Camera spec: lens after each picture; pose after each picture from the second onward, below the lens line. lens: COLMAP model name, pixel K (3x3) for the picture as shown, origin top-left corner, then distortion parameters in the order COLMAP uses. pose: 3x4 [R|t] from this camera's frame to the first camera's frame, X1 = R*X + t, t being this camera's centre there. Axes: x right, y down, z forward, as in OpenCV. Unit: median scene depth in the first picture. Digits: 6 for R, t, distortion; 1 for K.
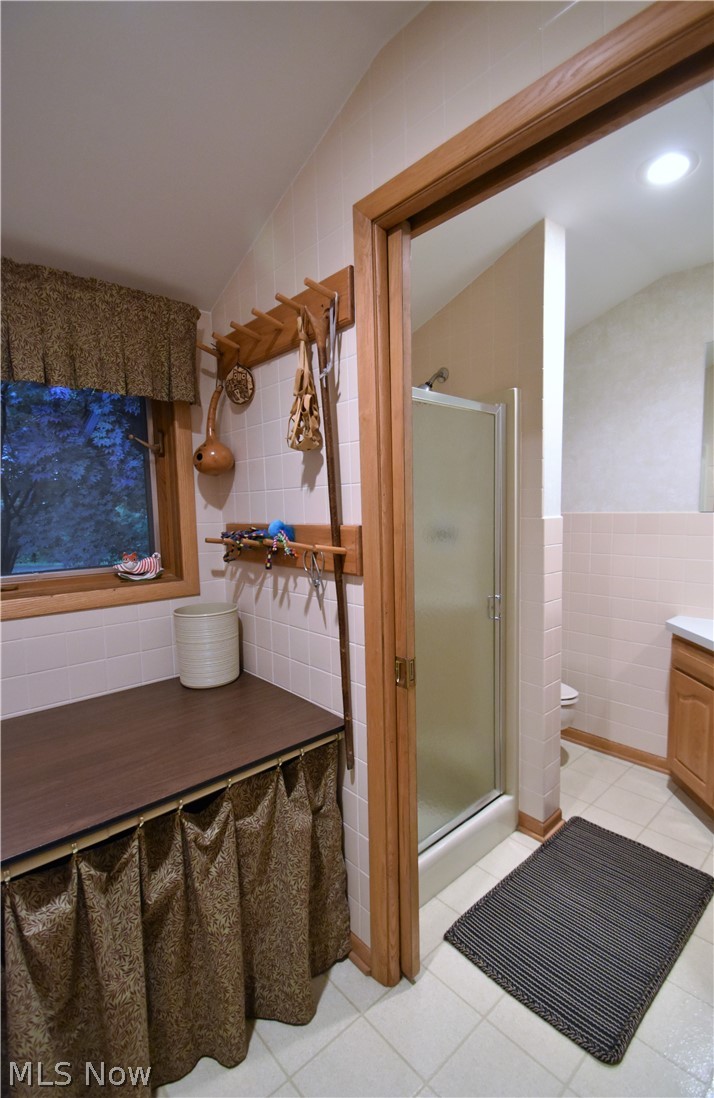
lens RADIAL K [[509.1, 0, 356.0], [0, 509.1, 558.7], [0, 0, 1]] dist [-0.004082, -0.002171]
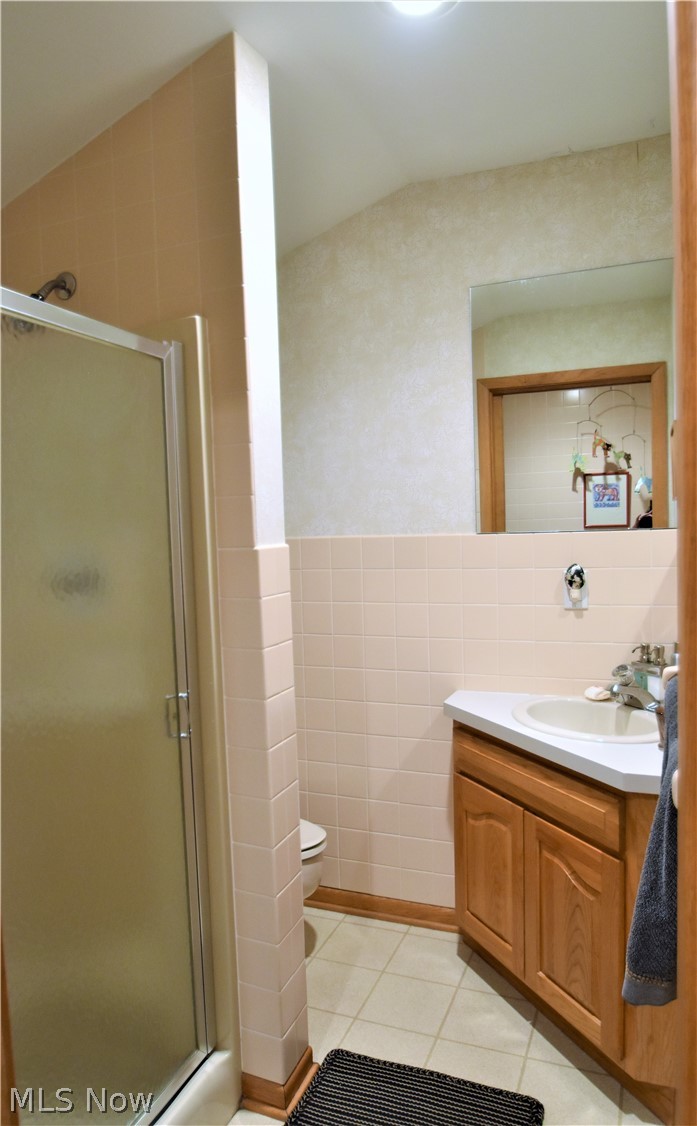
lens RADIAL K [[765.8, 0, 349.9], [0, 765.8, 567.7], [0, 0, 1]] dist [0.007304, 0.005633]
pose [[0.891243, -0.031142, 0.452456, 0.063343], [0.054772, 0.997728, -0.039218, -0.016248], [-0.450207, 0.059735, 0.890924, 0.166377]]
